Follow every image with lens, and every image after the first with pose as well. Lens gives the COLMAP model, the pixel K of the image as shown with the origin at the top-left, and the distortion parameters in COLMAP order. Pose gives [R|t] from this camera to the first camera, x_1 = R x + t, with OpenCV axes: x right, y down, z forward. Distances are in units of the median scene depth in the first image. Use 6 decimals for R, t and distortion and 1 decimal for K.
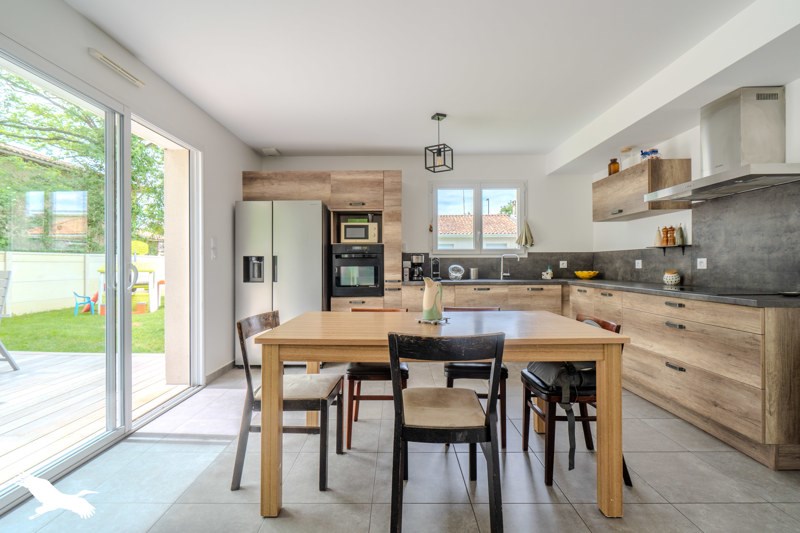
lens RADIAL K [[375.7, 0, 396.3], [0, 375.7, 266.6], [0, 0, 1]] dist [-0.001962, 0.000271]
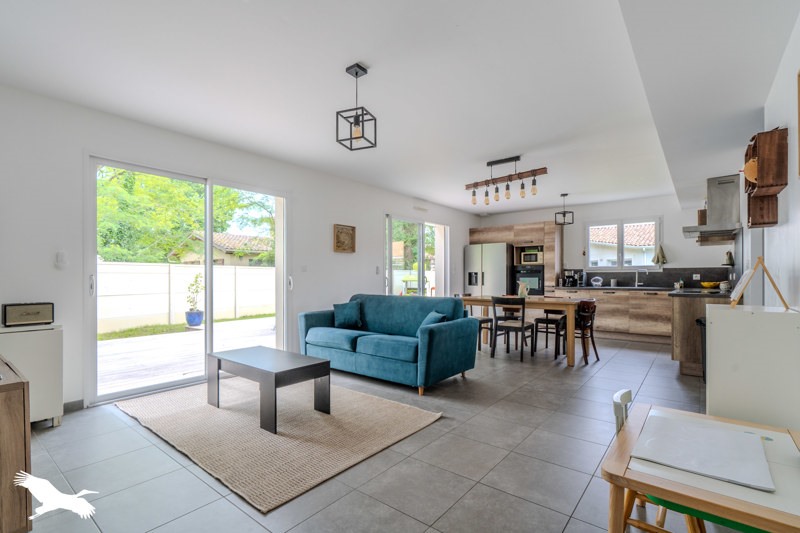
lens RADIAL K [[375.7, 0, 397.1], [0, 375.7, 273.2], [0, 0, 1]] dist [-0.001962, 0.000271]
pose [[0.793685, -0.003342, -0.608319, 0.455904], [-0.006034, 0.999892, -0.013366, 0.005230], [0.608299, 0.014279, 0.793580, -0.734561]]
